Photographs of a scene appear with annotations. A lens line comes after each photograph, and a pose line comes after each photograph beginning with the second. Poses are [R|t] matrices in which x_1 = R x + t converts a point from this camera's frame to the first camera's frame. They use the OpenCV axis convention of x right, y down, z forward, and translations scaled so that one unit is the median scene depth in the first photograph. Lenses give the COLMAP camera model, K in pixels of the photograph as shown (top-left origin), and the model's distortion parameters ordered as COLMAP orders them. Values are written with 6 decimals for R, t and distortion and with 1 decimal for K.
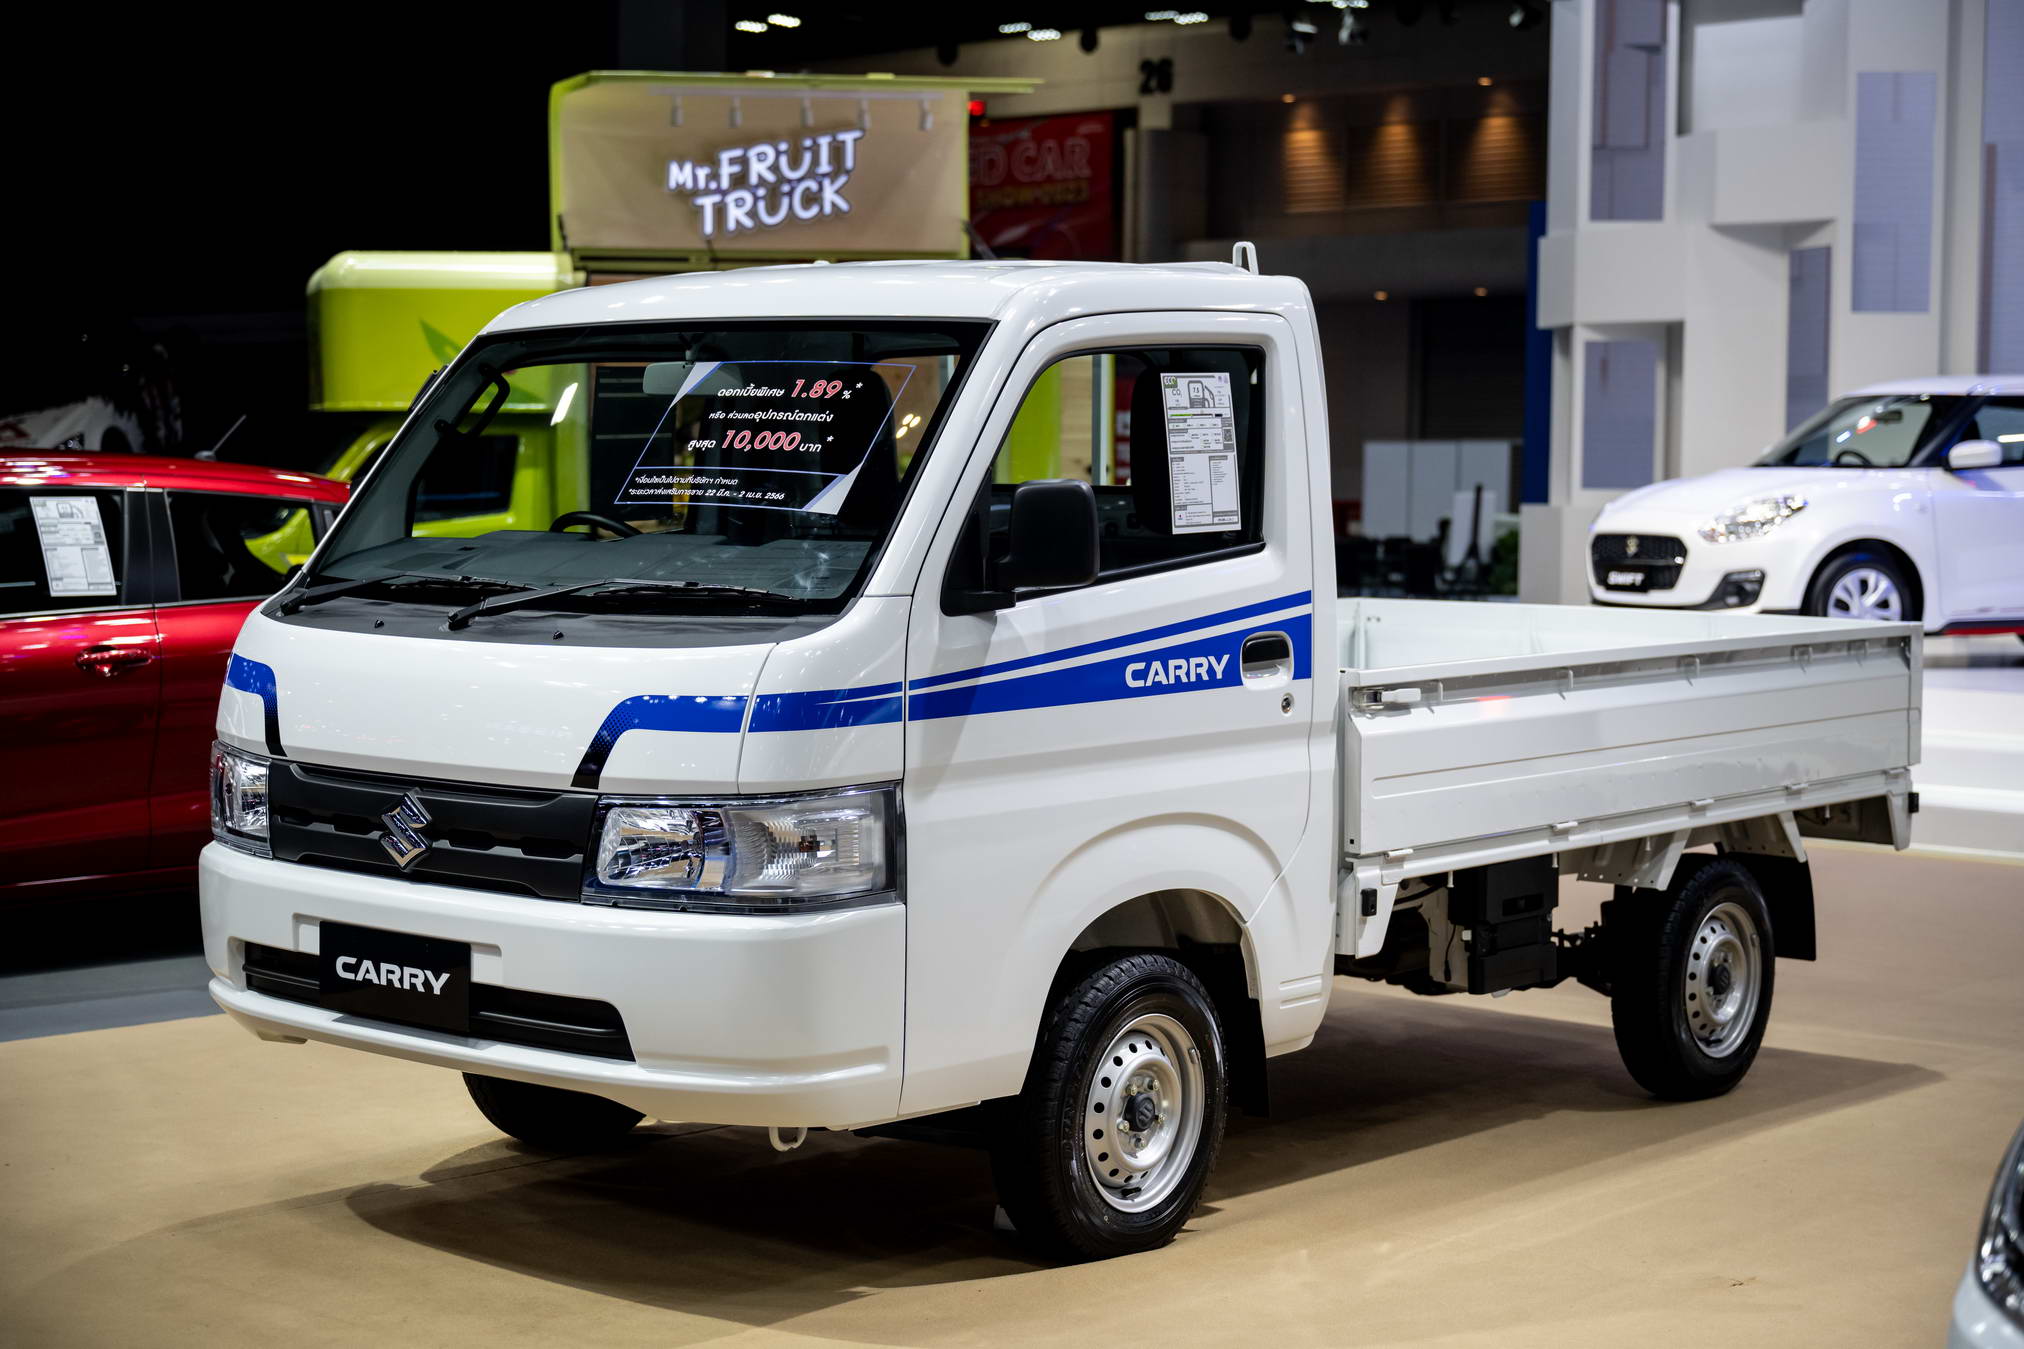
lens RADIAL K [[3251.9, 0, 1012.0], [0, 3251.9, 674.5], [0, 0, 1]] dist [-0.011484, 0.083033]
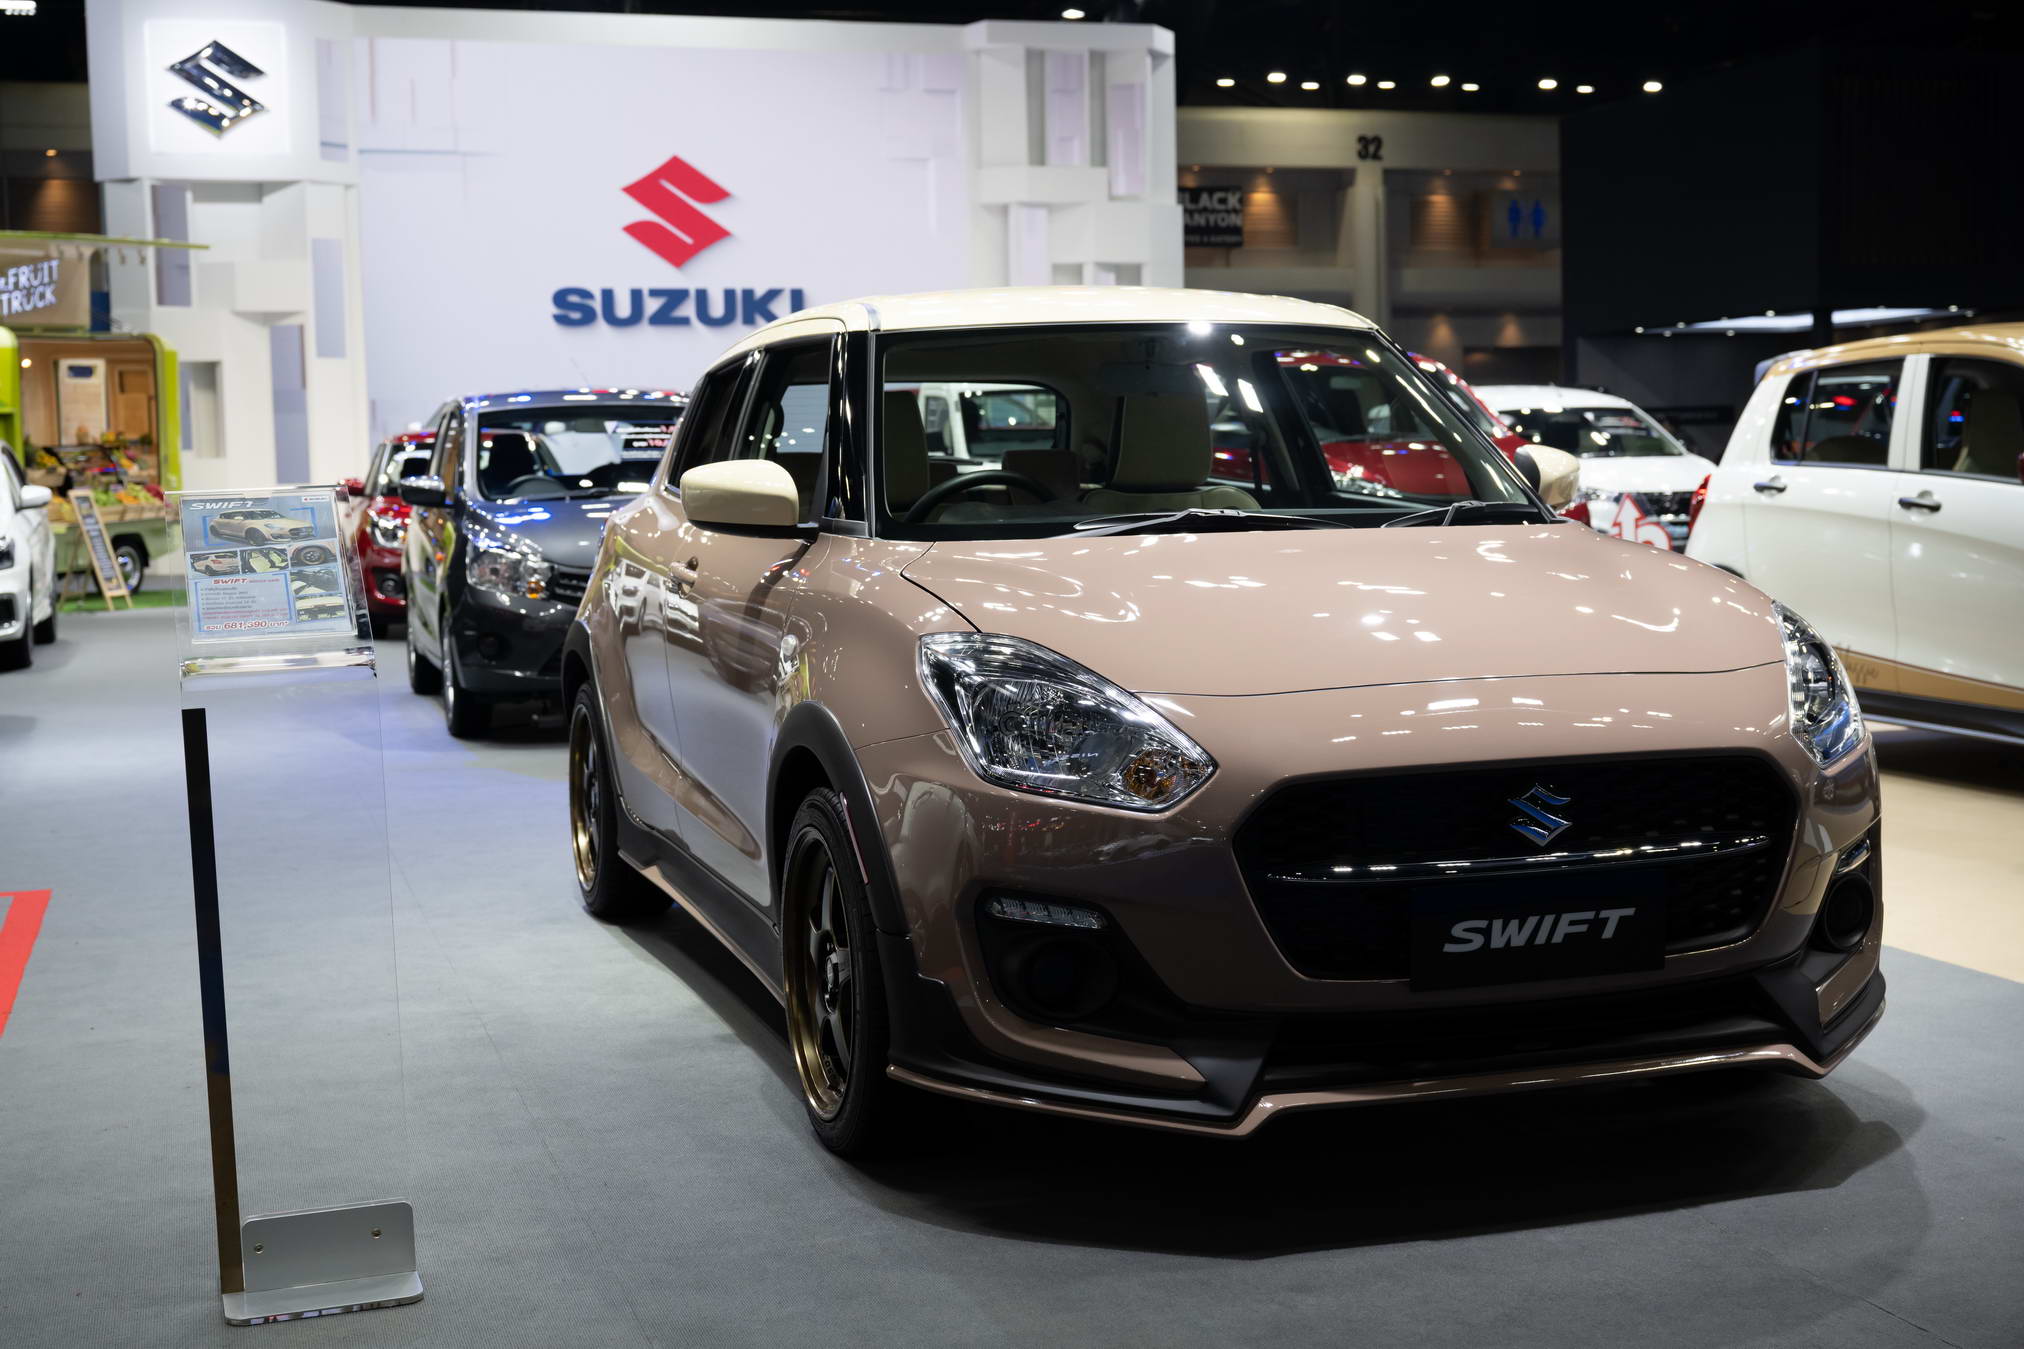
lens RADIAL K [[2612.1, 0, 1012.0], [0, 2612.1, 674.5], [0, 0, 1]] dist [0.011241, -0.021450]
pose [[0.529821, -0.094869, 0.842787, -1.043074], [0.075782, 0.995045, 0.064368, 0.013605], [-0.844717, 0.029765, 0.534385, -0.254049]]
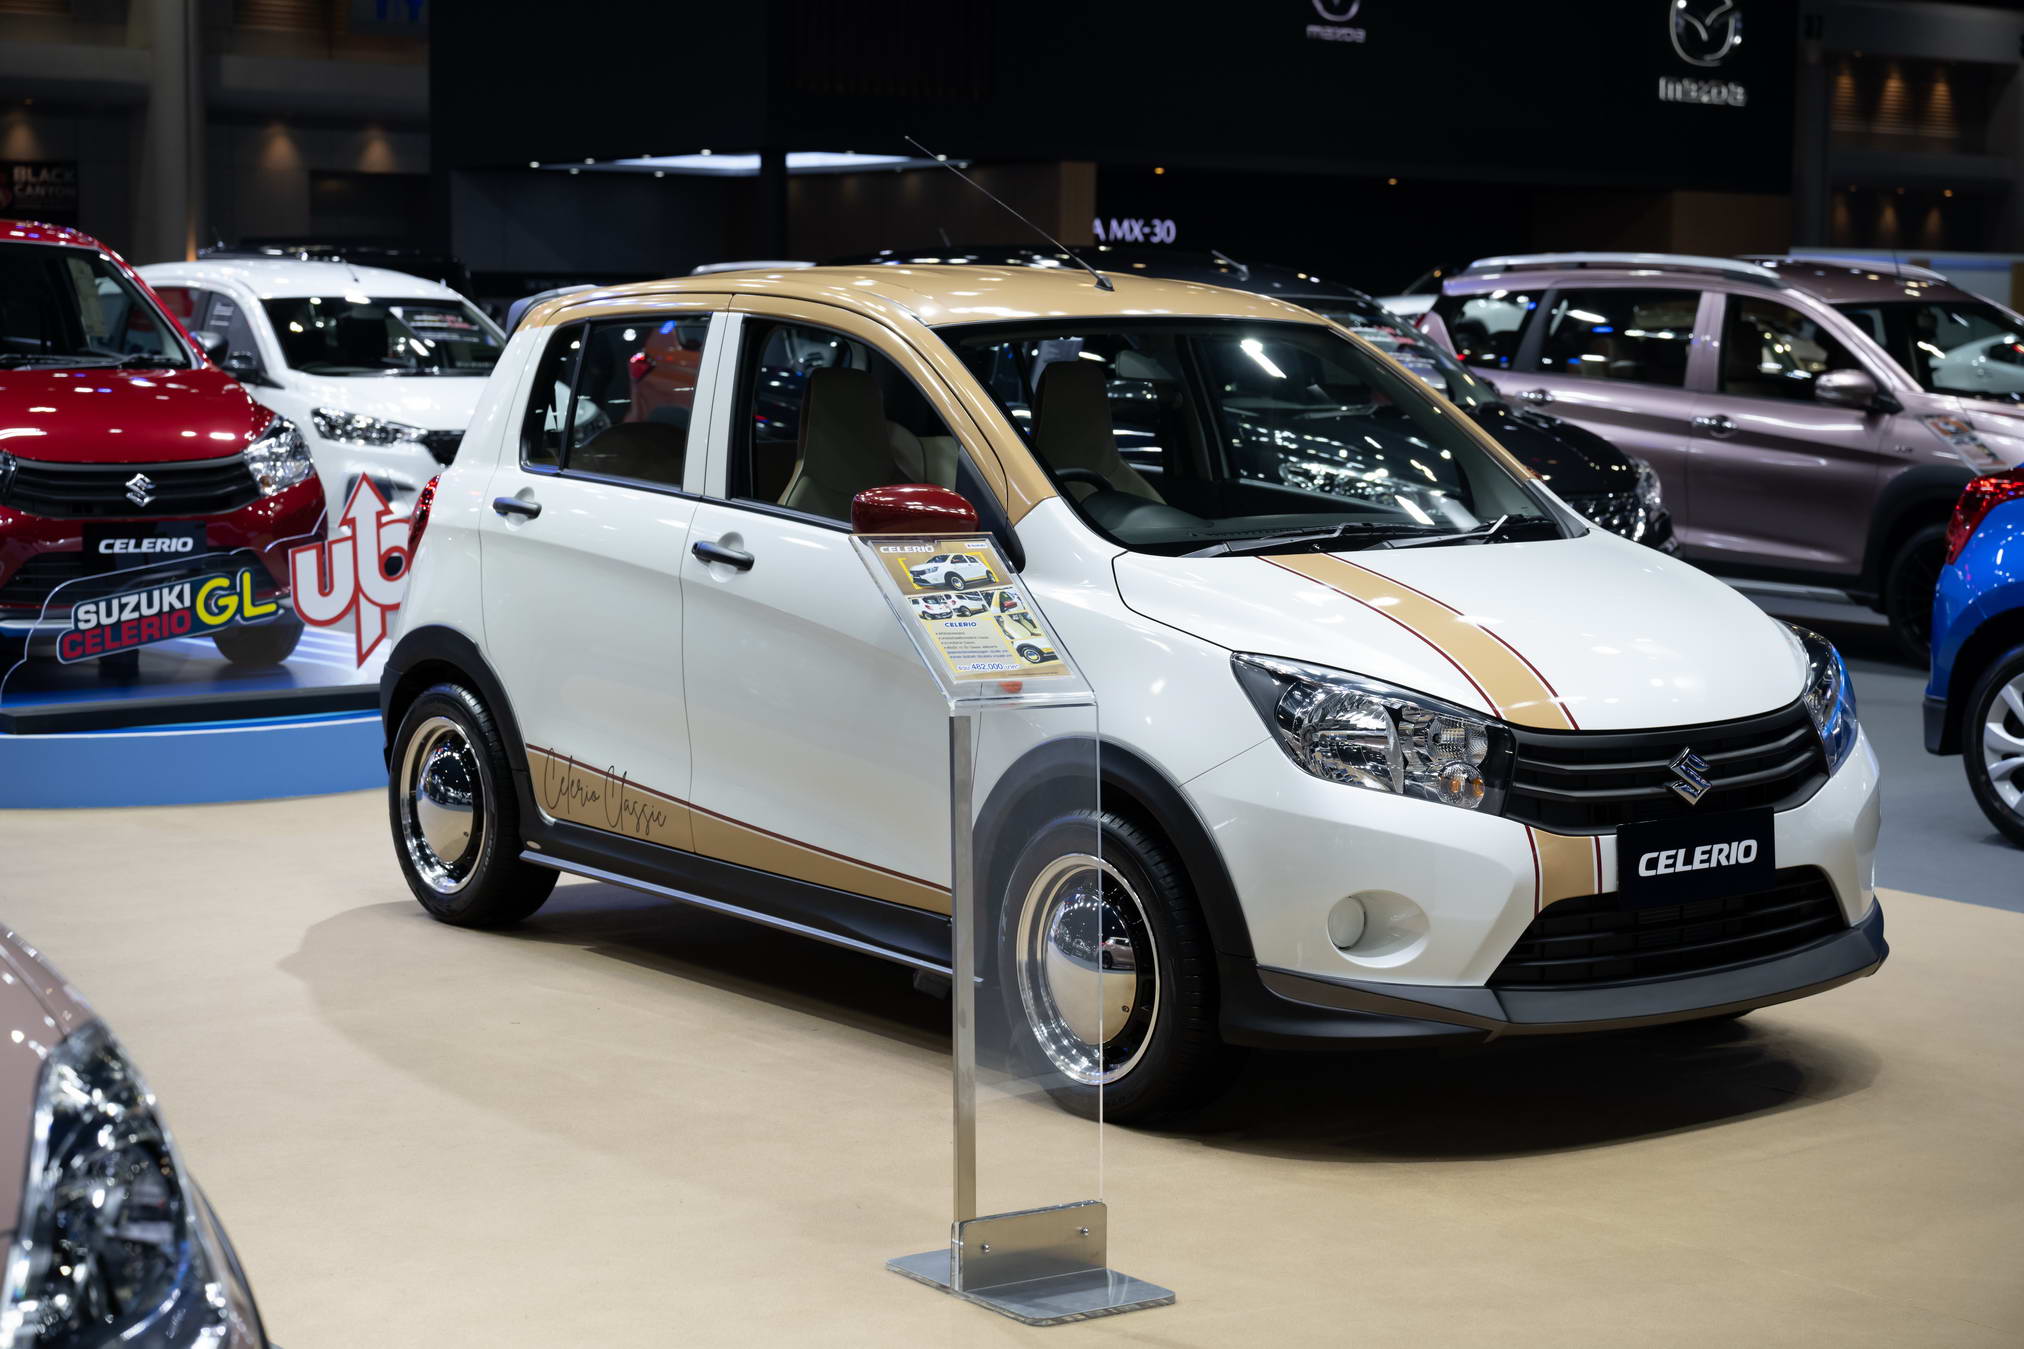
lens RADIAL K [[3462.2, 0, 1012.0], [0, 3462.2, 674.5], [0, 0, 1]] dist [-0.013187, -0.025497]
pose [[0.210954, -0.119349, 0.970182, -0.862450], [0.044340, 0.992665, 0.112473, -0.013155], [-0.976490, 0.019291, 0.214699, -0.257591]]
